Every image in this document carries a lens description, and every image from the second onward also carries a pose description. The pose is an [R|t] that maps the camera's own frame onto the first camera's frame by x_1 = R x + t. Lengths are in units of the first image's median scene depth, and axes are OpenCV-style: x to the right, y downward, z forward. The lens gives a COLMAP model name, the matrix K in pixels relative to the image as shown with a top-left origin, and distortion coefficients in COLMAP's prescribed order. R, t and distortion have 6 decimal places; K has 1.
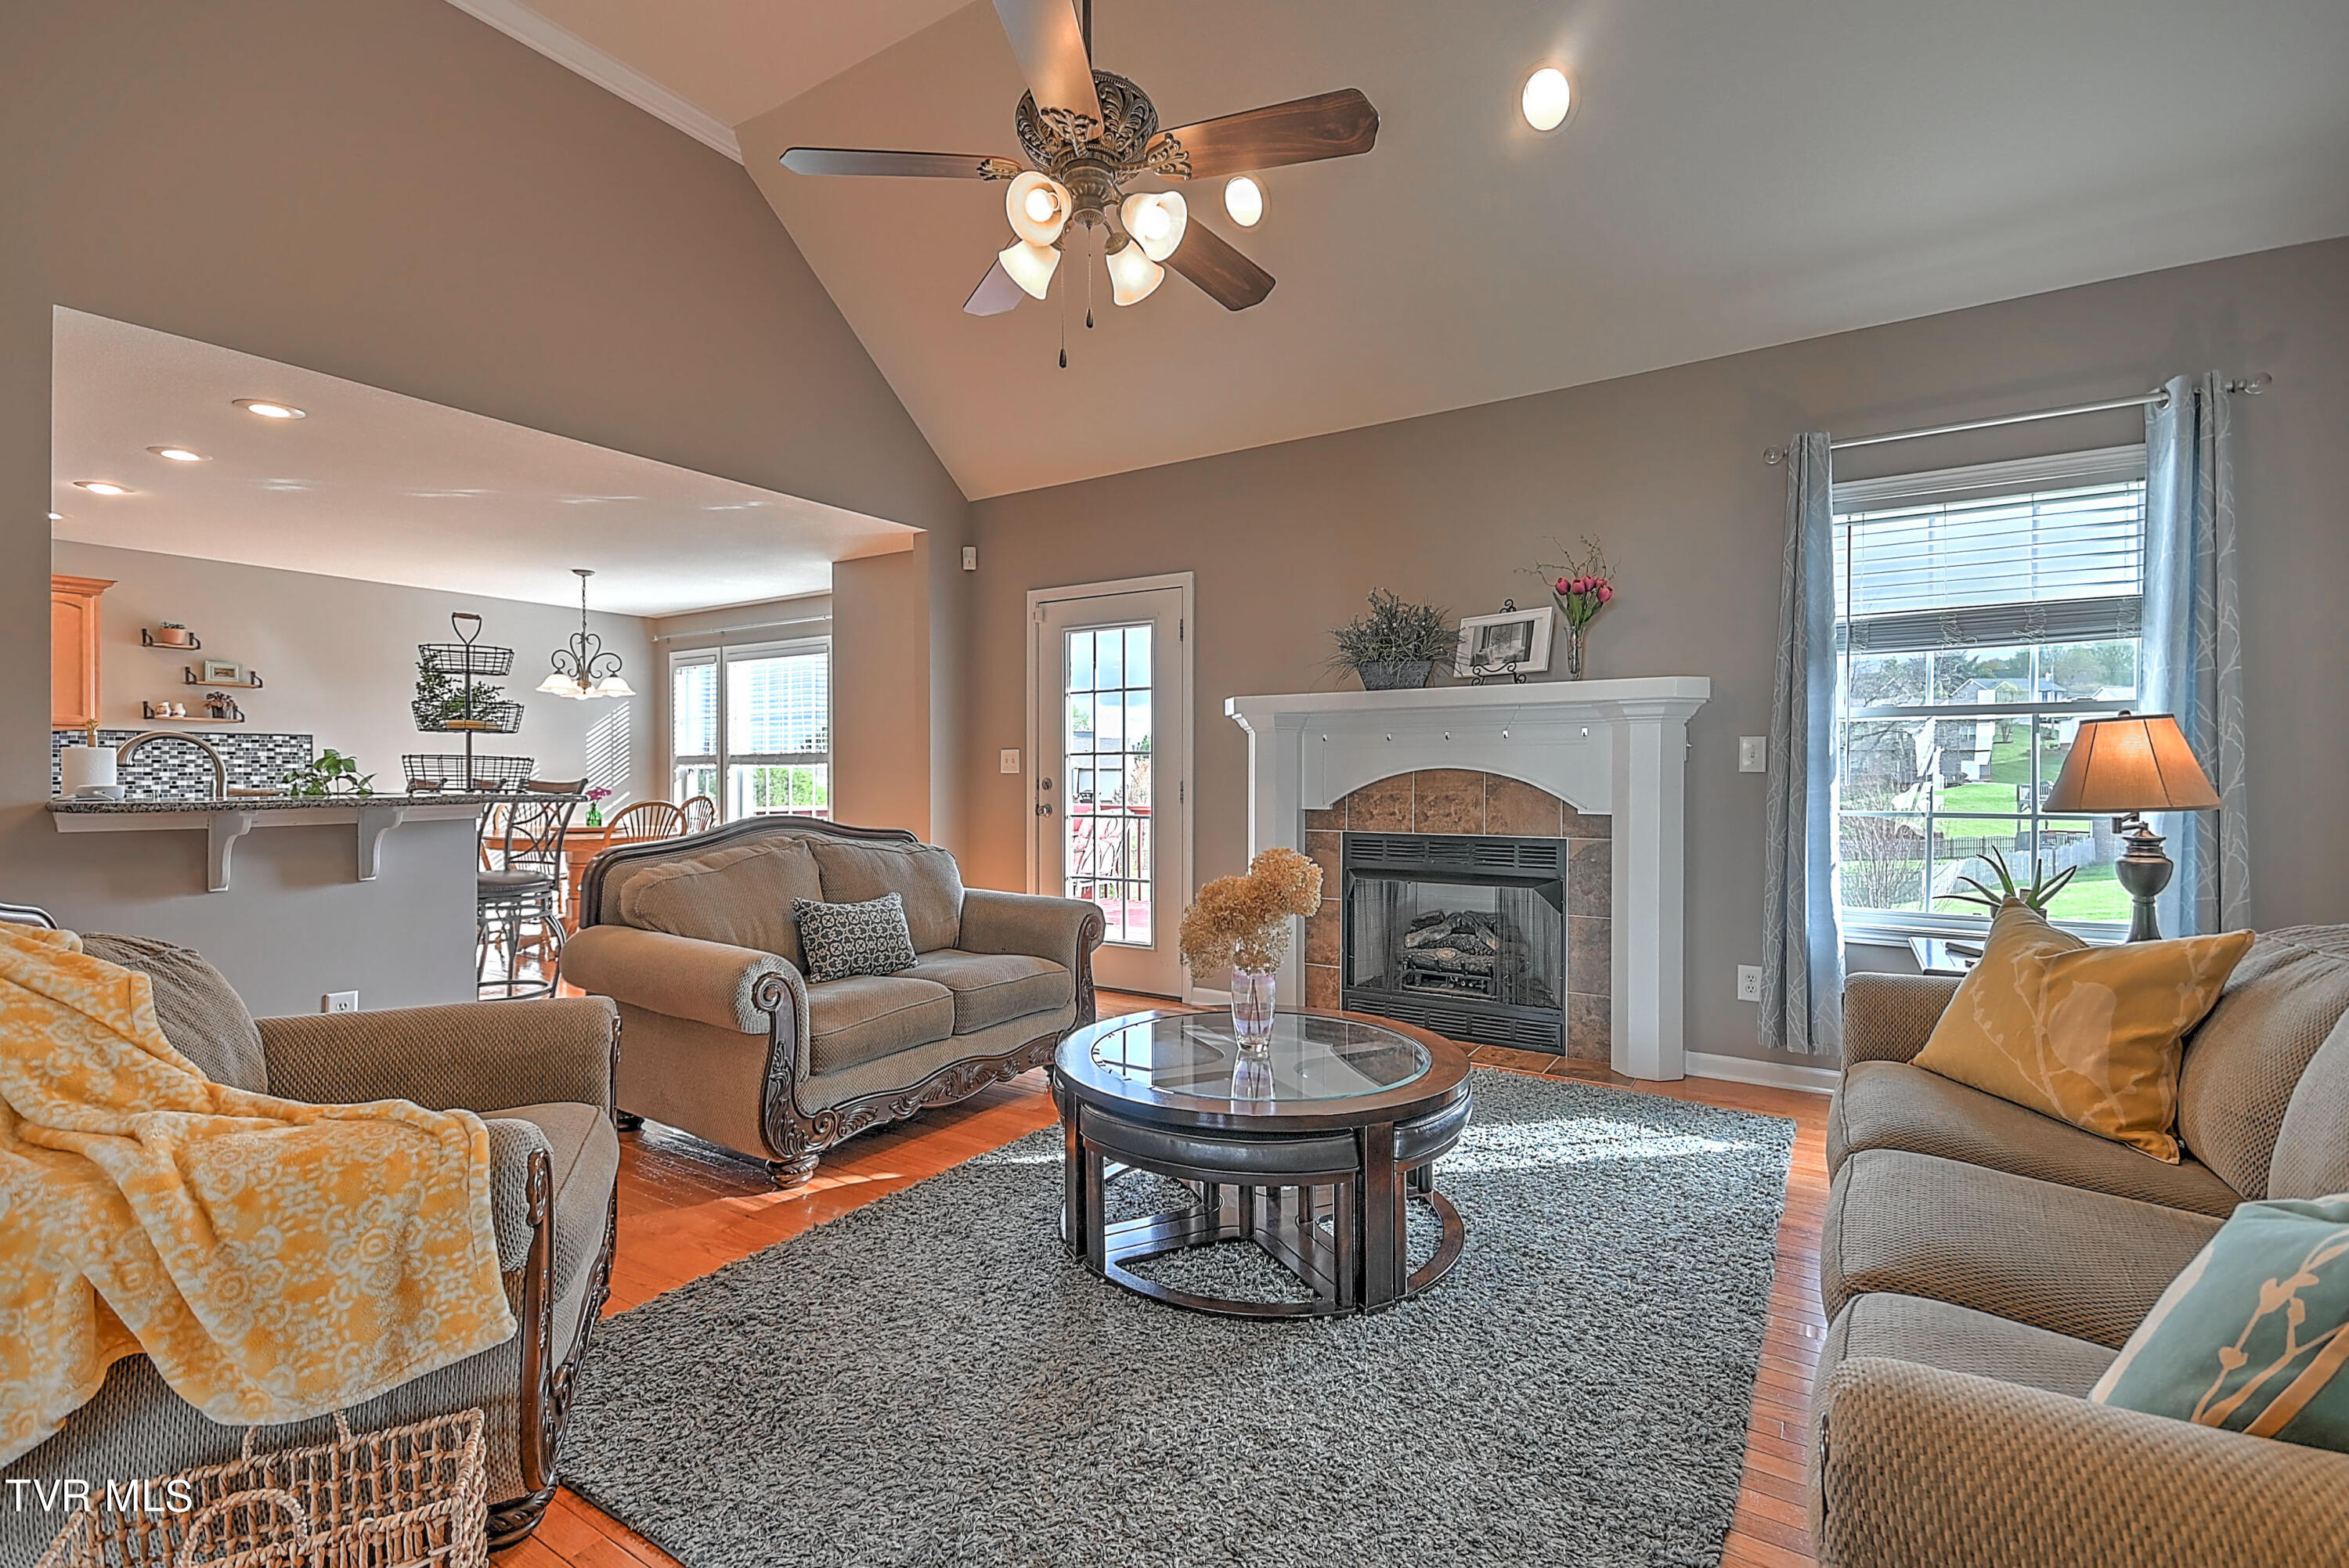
lens RADIAL K [[1053.6, 0, 1174.5], [0, 1053.6, 784.0], [0, 0, 1]] dist [0.018299, 0.000141]
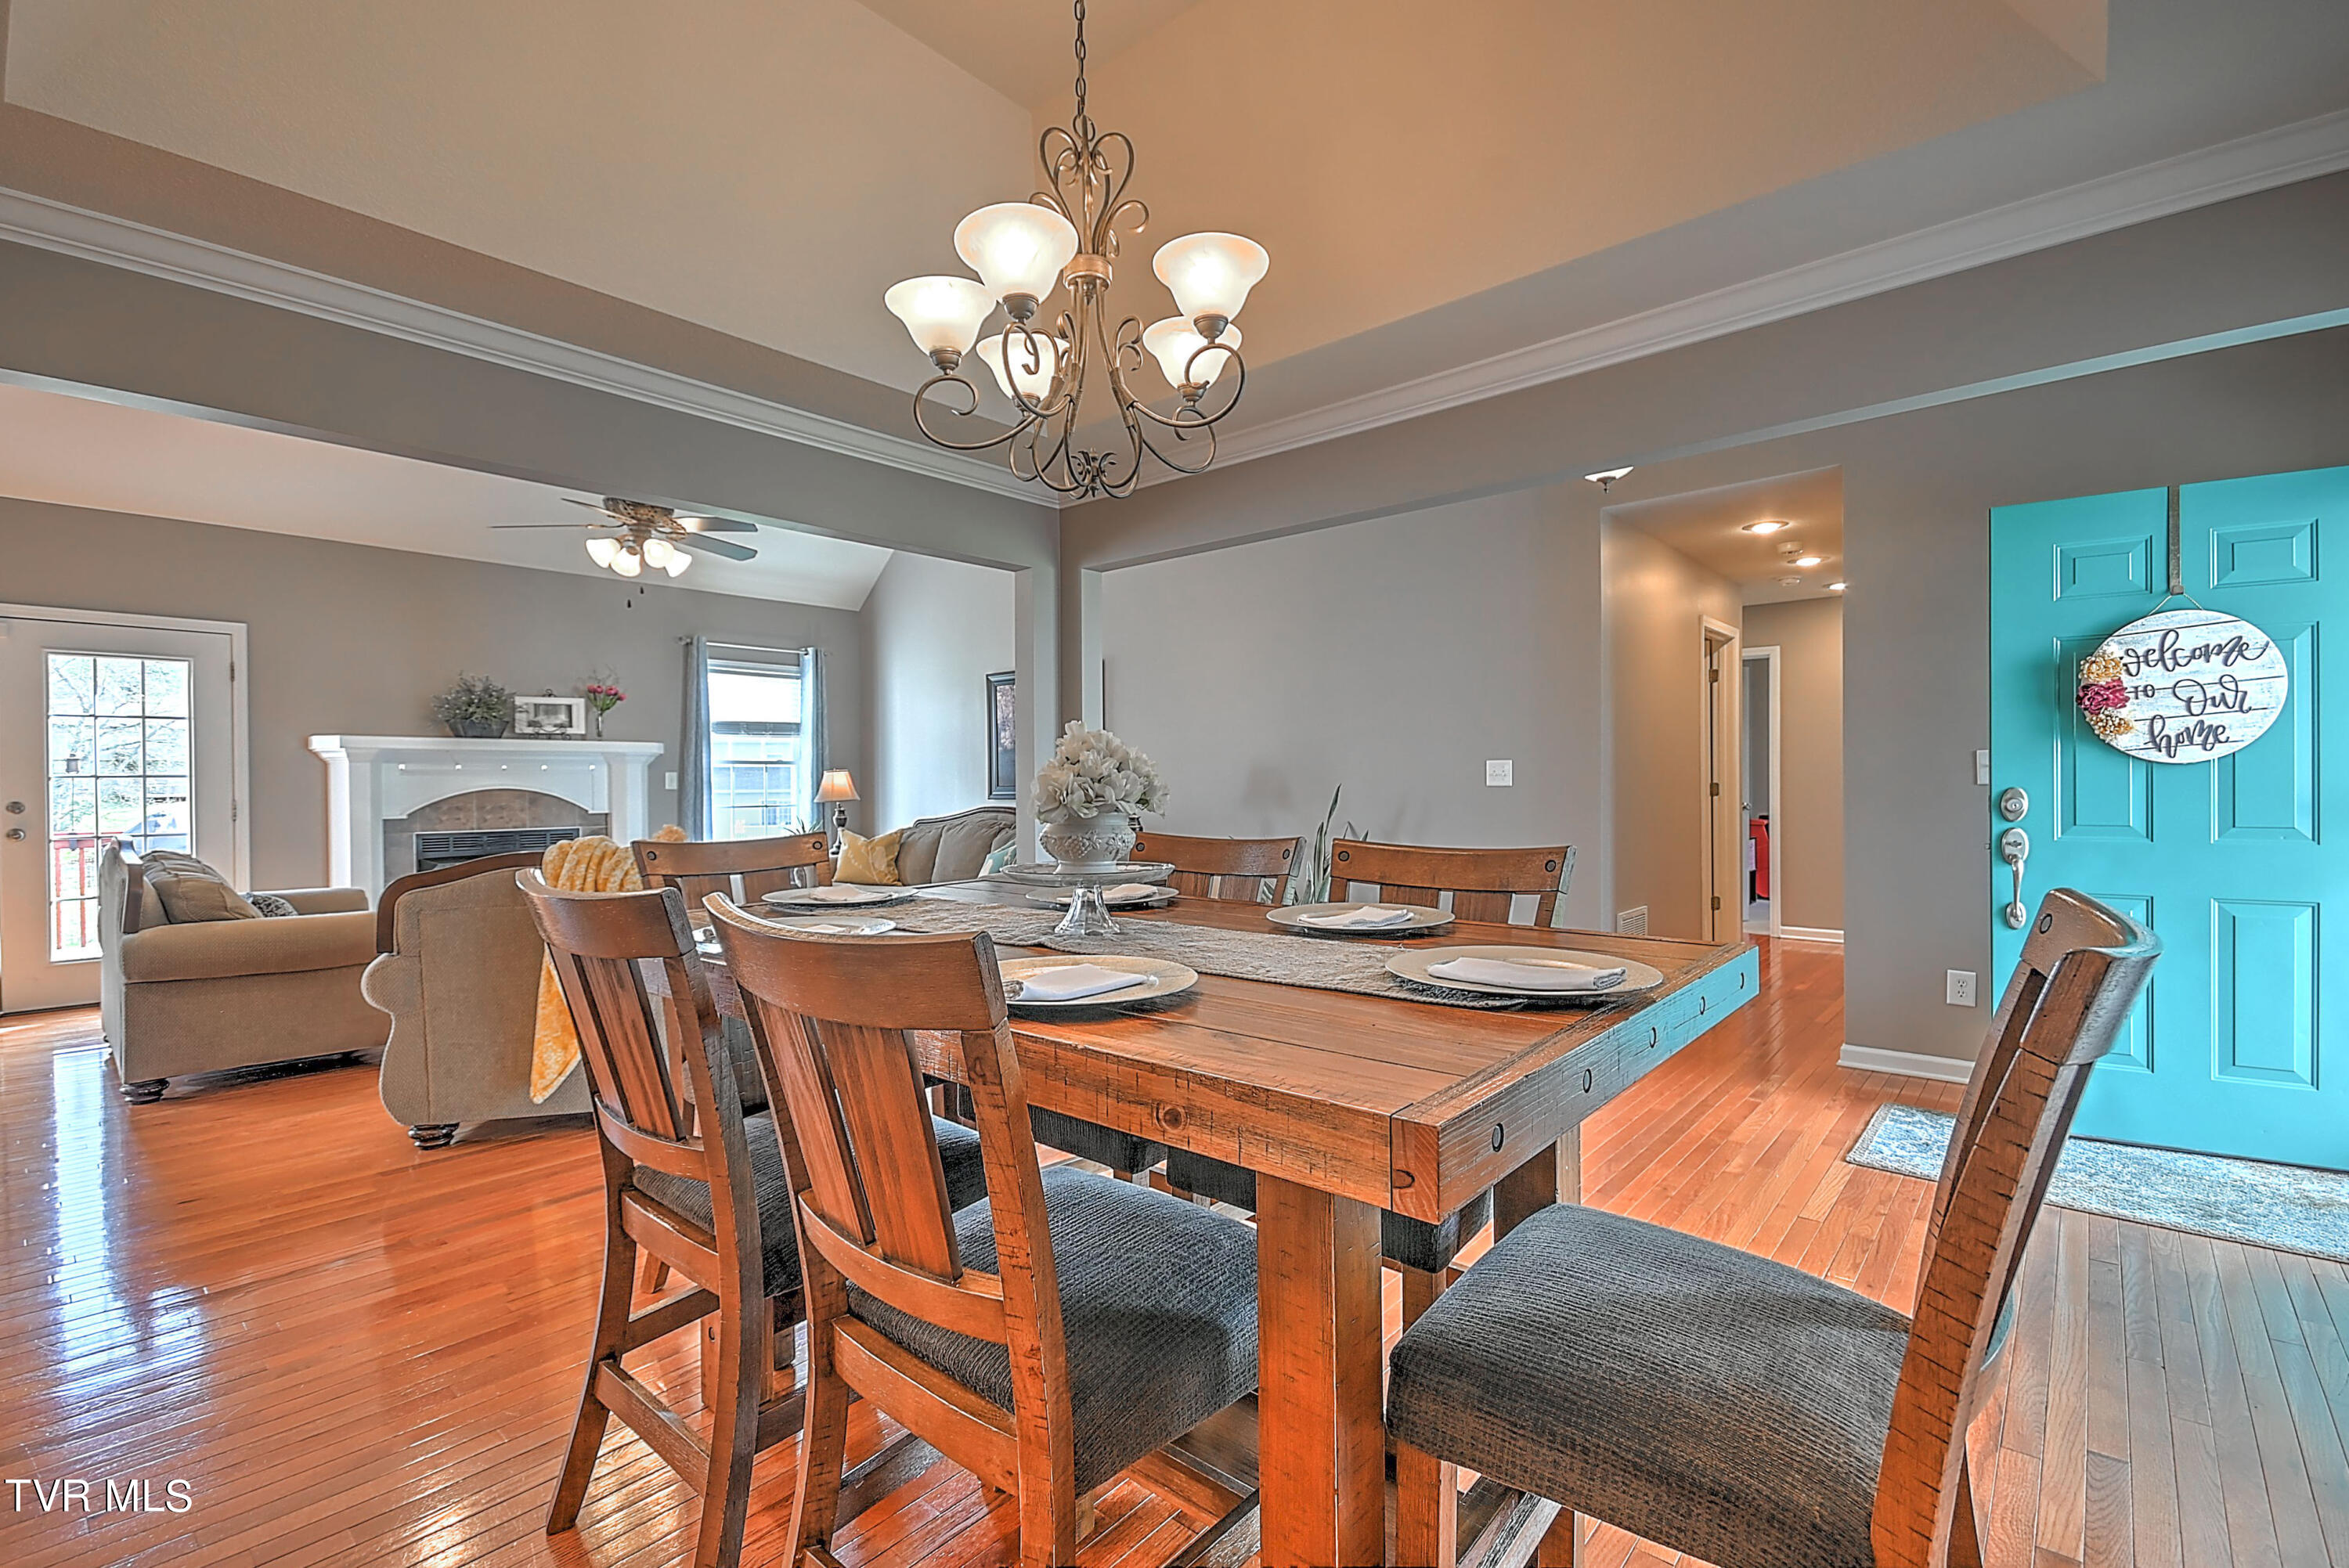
lens RADIAL K [[1053.6, 0, 1174.5], [0, 1053.6, 784.0], [0, 0, 1]] dist [0.018299, 0.000141]
pose [[0.154887, -0.002923, 0.987928, -1.225925], [0.015711, 0.999876, 0.000495, -0.007228], [-0.987807, 0.015445, 0.154914, -0.260252]]
